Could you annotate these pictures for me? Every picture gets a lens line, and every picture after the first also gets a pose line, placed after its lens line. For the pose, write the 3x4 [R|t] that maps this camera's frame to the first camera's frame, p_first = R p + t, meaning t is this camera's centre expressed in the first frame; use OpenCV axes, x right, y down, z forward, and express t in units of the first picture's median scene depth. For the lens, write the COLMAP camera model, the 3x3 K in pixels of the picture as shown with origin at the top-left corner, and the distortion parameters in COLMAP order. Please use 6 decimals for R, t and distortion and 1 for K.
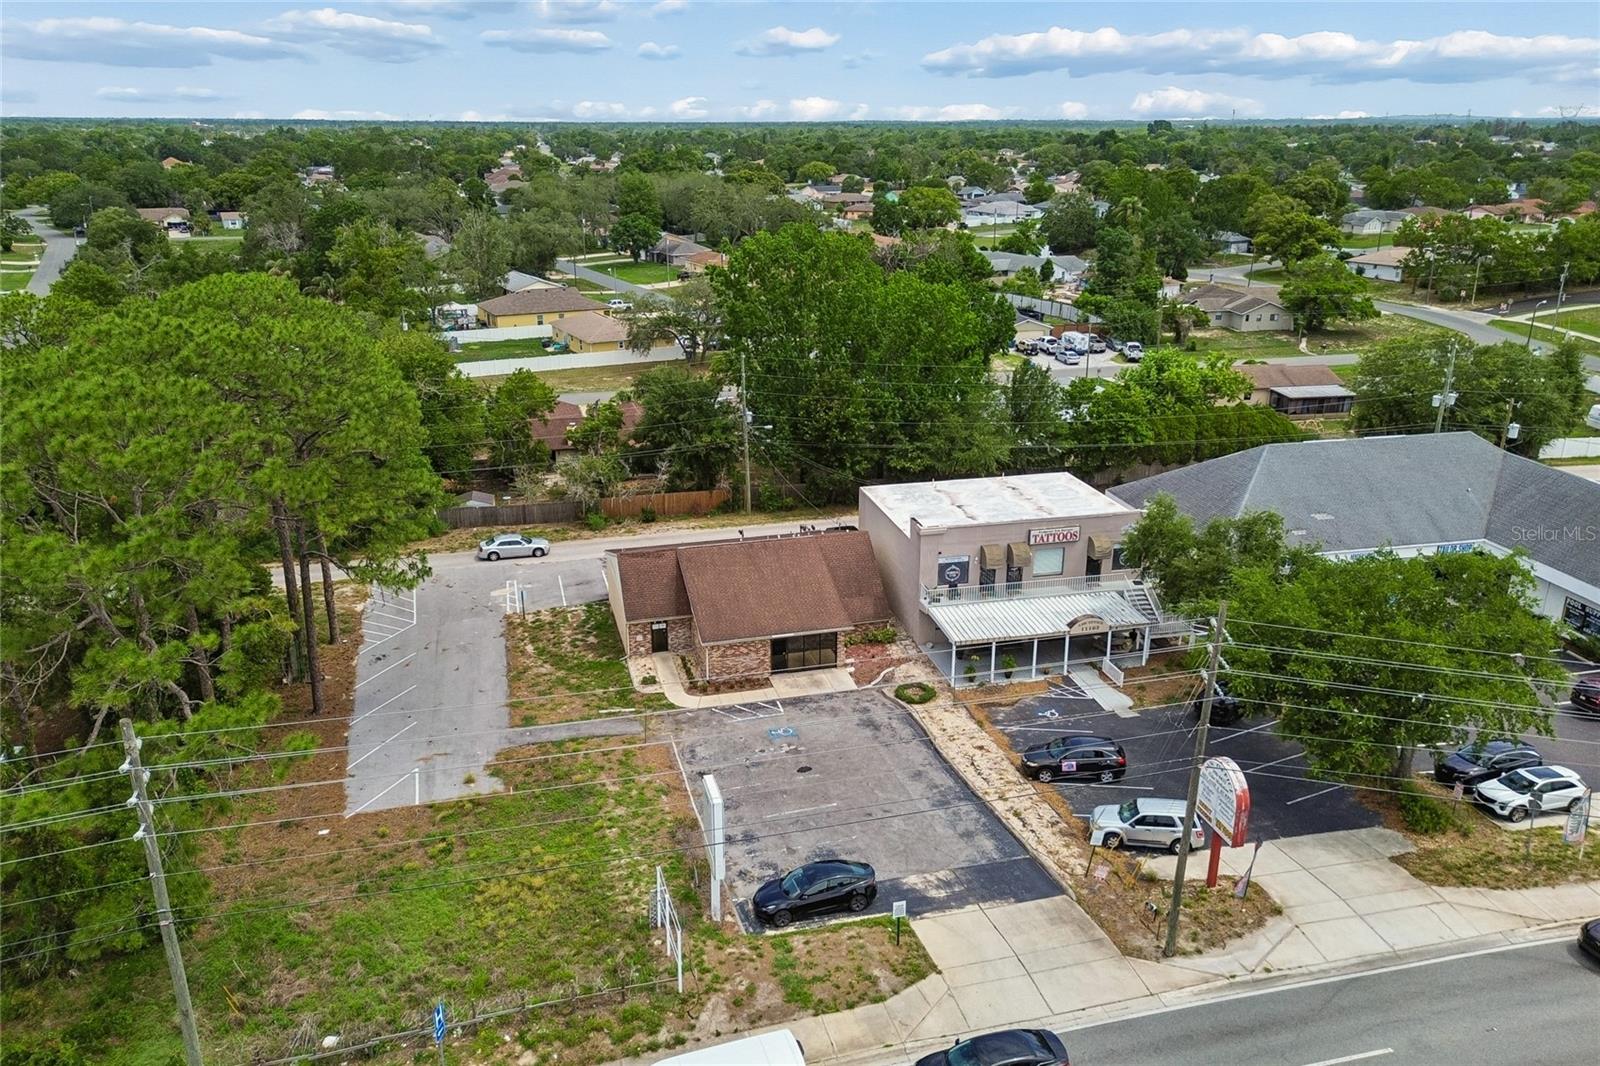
lens RADIAL K [[1153.4, 0, 802.8], [0, 1153.4, 530.9], [0, 0, 1]] dist [0.068559, -0.070394]
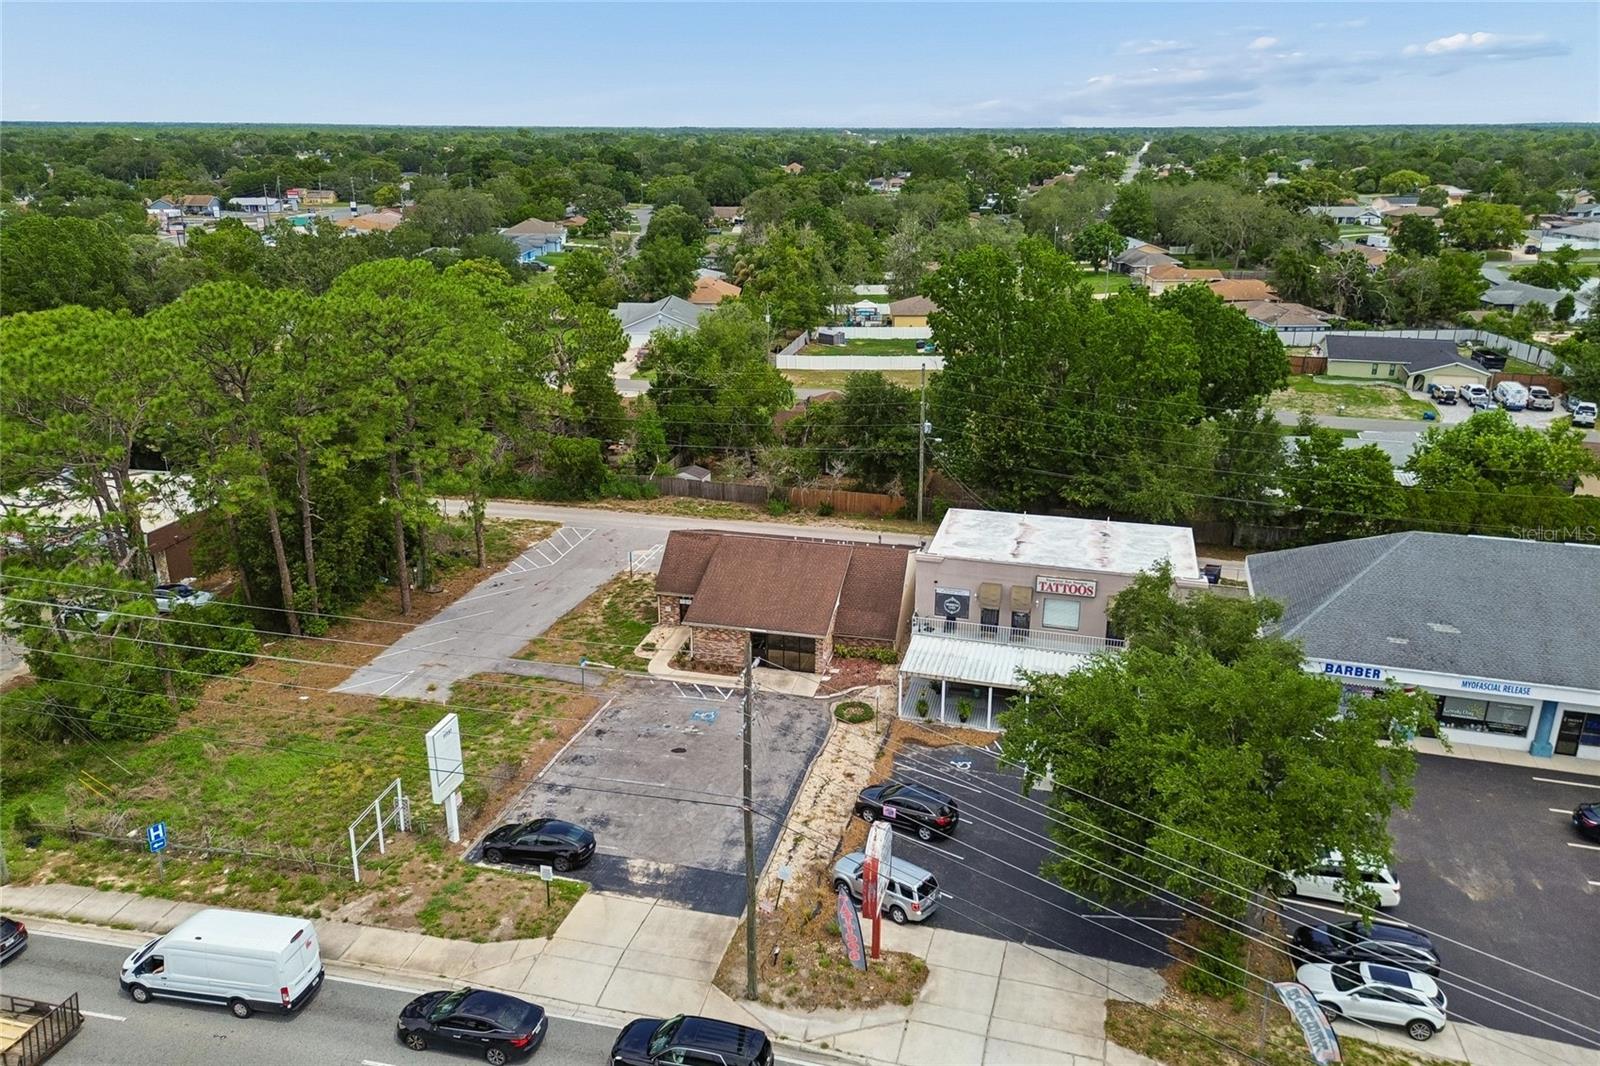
lens RADIAL K [[1143.7, 0, 802.0], [0, 1143.7, 536.6], [0, 0, 1]] dist [0.063573, -0.058358]
pose [[0.876095, 0.161464, -0.454297, 0.460583], [-0.160237, 0.986206, 0.041502, -0.041225], [0.454732, 0.036436, 0.889883, 0.090979]]
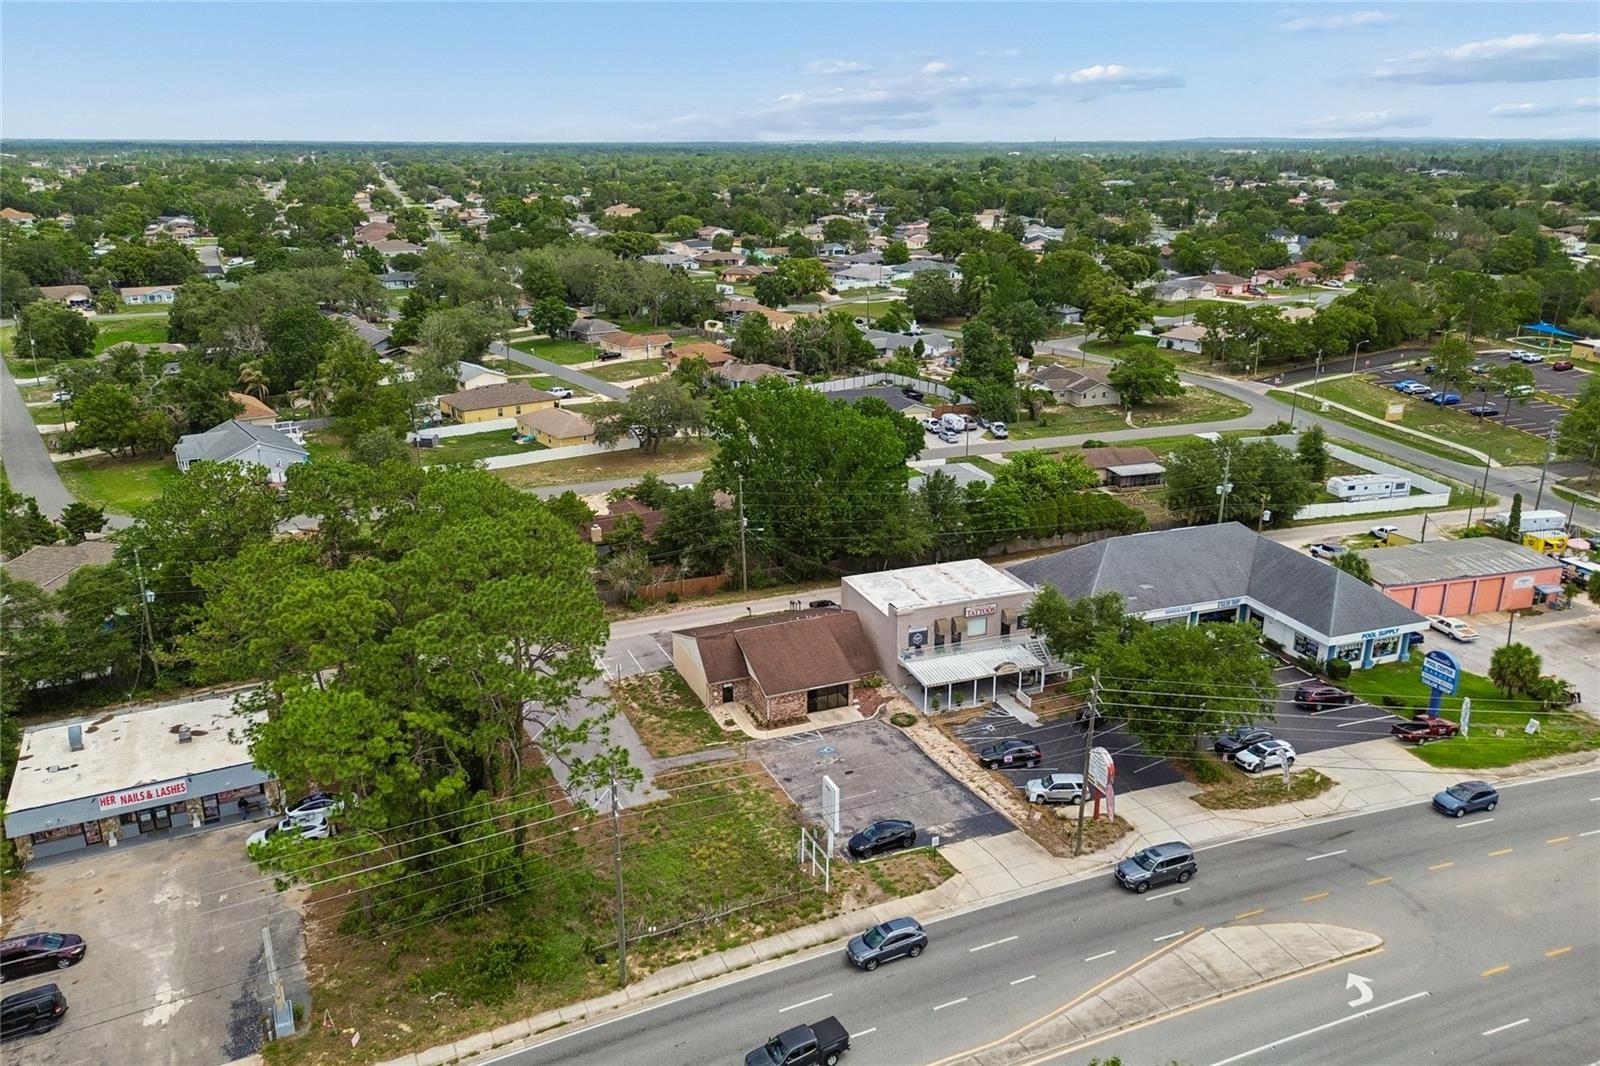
lens RADIAL K [[1153.4, 0, 802.8], [0, 1153.4, 530.9], [0, 0, 1]] dist [0.068559, -0.070394]
pose [[0.991160, -0.042678, 0.125623, -0.212124], [0.044580, 0.998929, -0.012367, -0.096367], [-0.124960, 0.017858, 0.992001, -0.509415]]
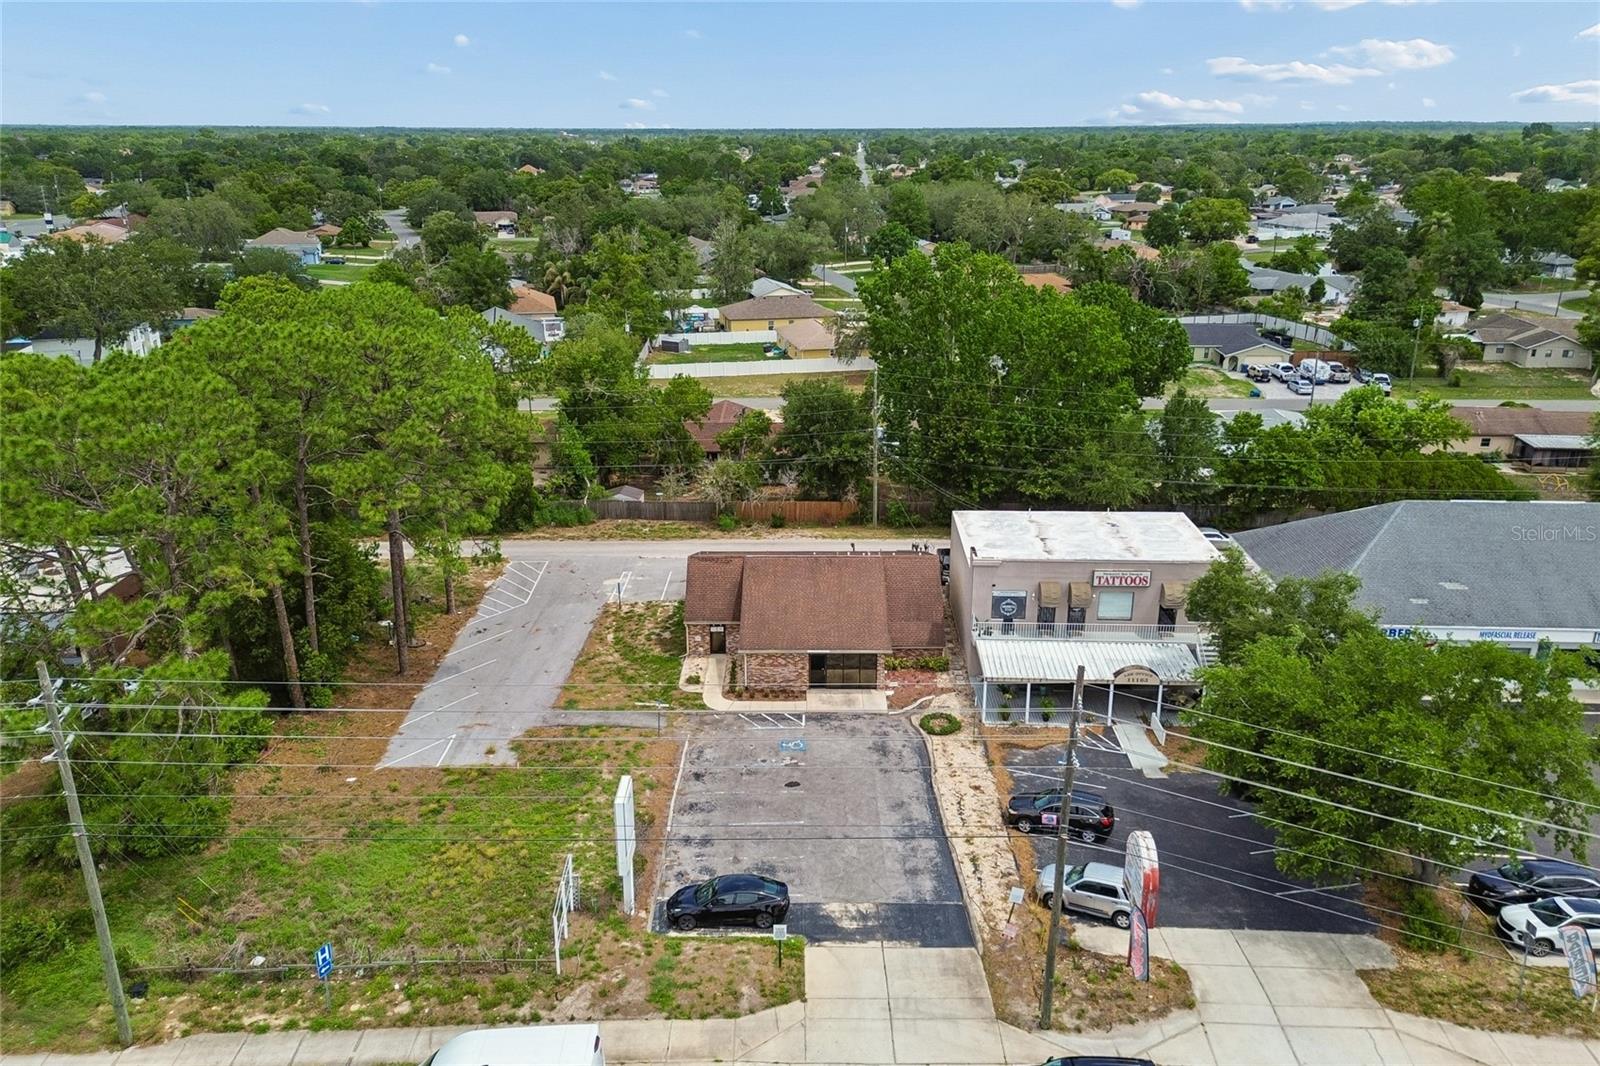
lens RADIAL K [[1143.7, 0, 802.0], [0, 1143.7, 536.6], [0, 0, 1]] dist [0.063573, -0.058358]
pose [[0.964608, 0.085435, -0.249463, 0.204982], [-0.084753, 0.996311, 0.013492, -0.021890], [0.249696, 0.008129, 0.968290, 0.016538]]
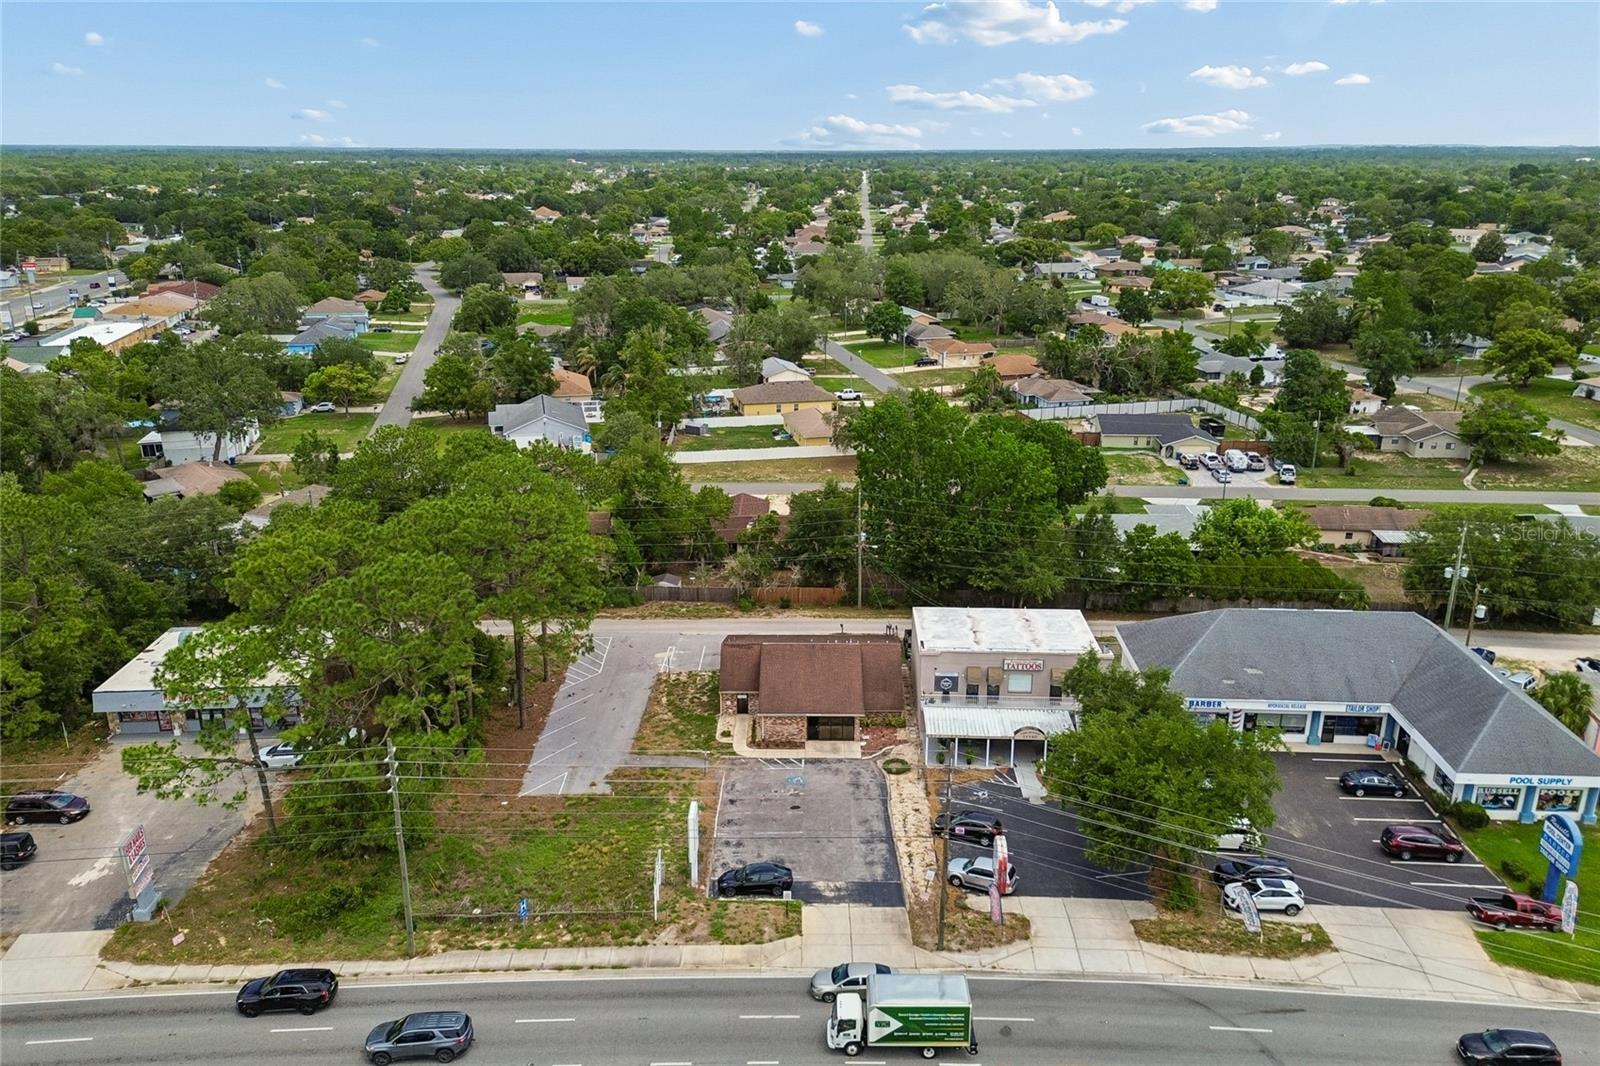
lens RADIAL K [[1153.4, 0, 802.8], [0, 1153.4, 530.9], [0, 0, 1]] dist [0.068559, -0.070394]
pose [[0.963461, 0.082852, -0.254711, 0.314642], [-0.088014, 0.996079, -0.008915, -0.124660], [0.252973, 0.031007, 0.966976, -0.421649]]
